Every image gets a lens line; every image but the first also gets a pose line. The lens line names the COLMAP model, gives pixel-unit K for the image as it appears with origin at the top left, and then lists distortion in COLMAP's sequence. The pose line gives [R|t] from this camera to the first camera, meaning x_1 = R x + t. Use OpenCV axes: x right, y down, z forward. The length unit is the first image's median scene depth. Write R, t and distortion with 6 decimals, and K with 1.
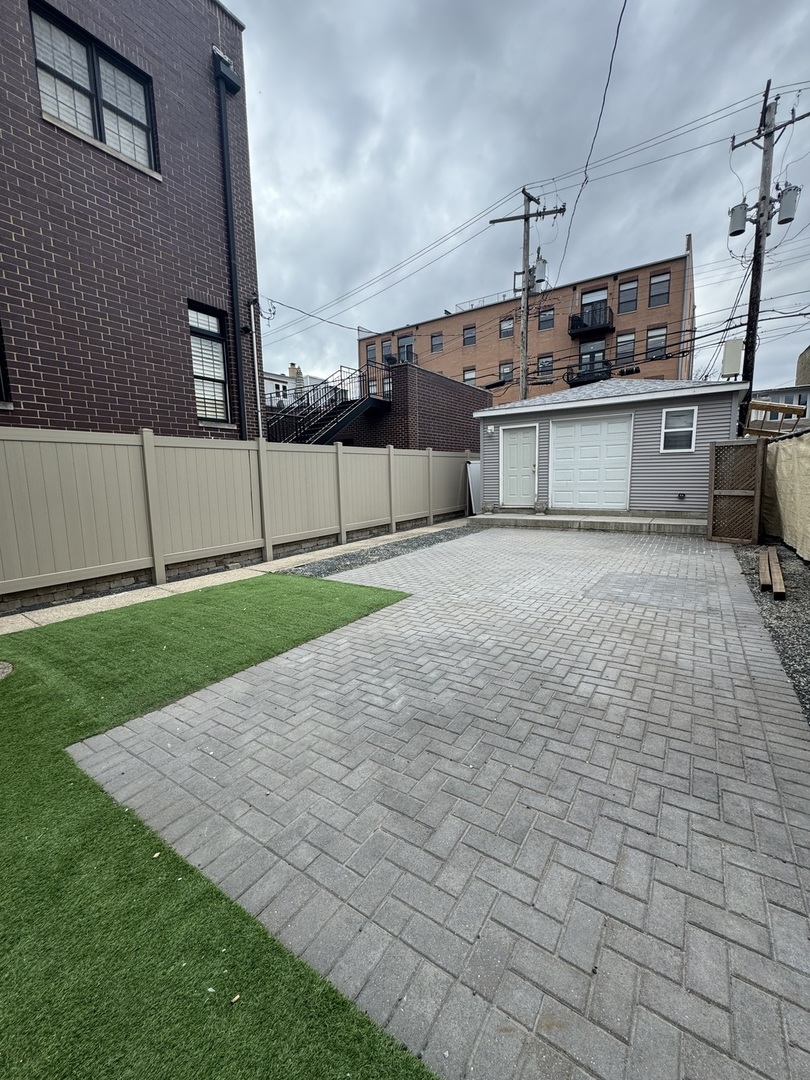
lens RADIAL K [[432.8, 0, 409.9], [0, 432.8, 536.2], [0, 0, 1]] dist [0.001383, 0.000194]
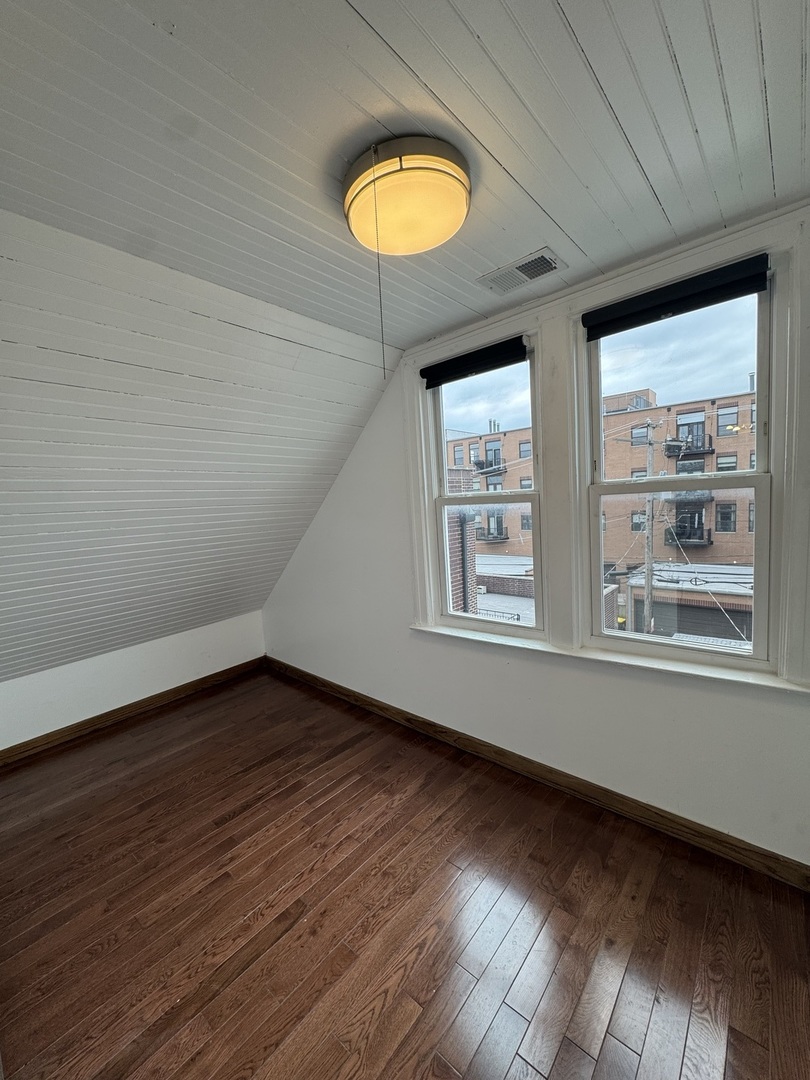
lens RADIAL K [[432.8, 0, 403.9], [0, 432.8, 538.0], [0, 0, 1]] dist [0.001383, 0.000194]
pose [[0.990475, -0.022667, -0.135816, -0.118668], [0.017566, 0.999099, -0.038637, -0.249562], [0.136570, 0.035883, 0.989980, -0.102908]]
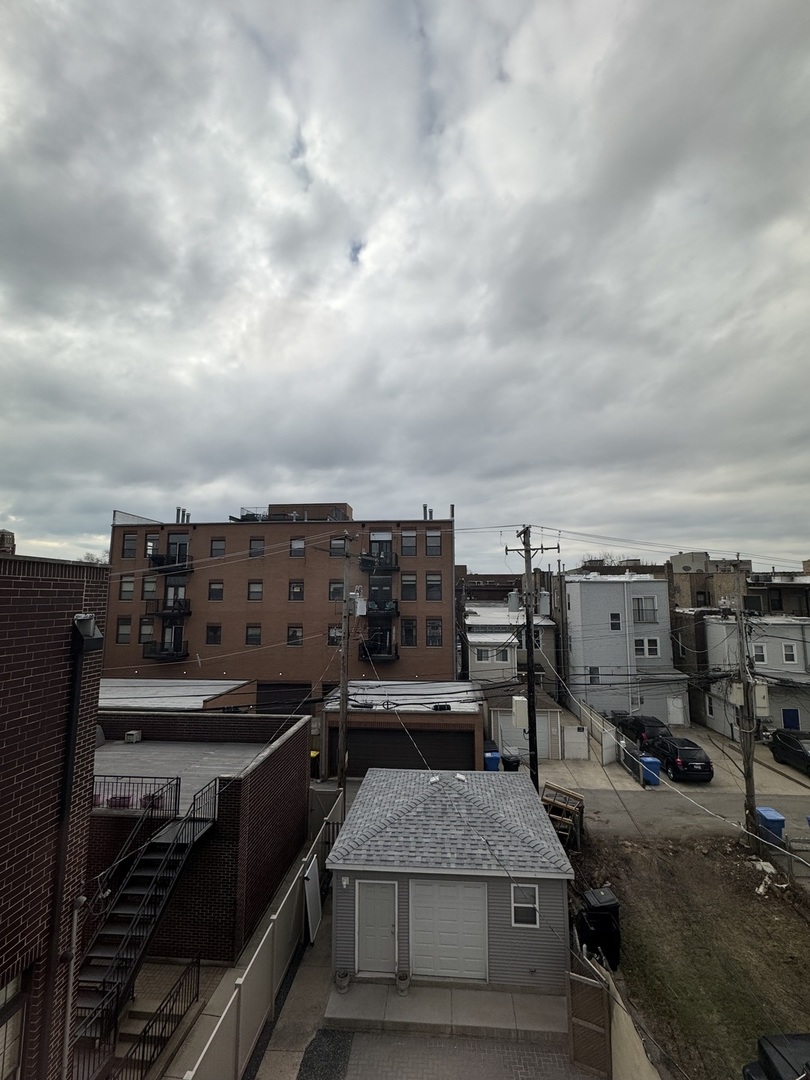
lens RADIAL K [[470.4, 0, 406.3], [0, 470.4, 543.3], [0, 0, 1]] dist [-0.000016, 0.000044]
pose [[0.873724, 0.069356, 0.481451, -0.086572], [0.050368, 0.971562, -0.231365, -0.268585], [-0.483806, 0.226399, 0.845384, -0.022488]]
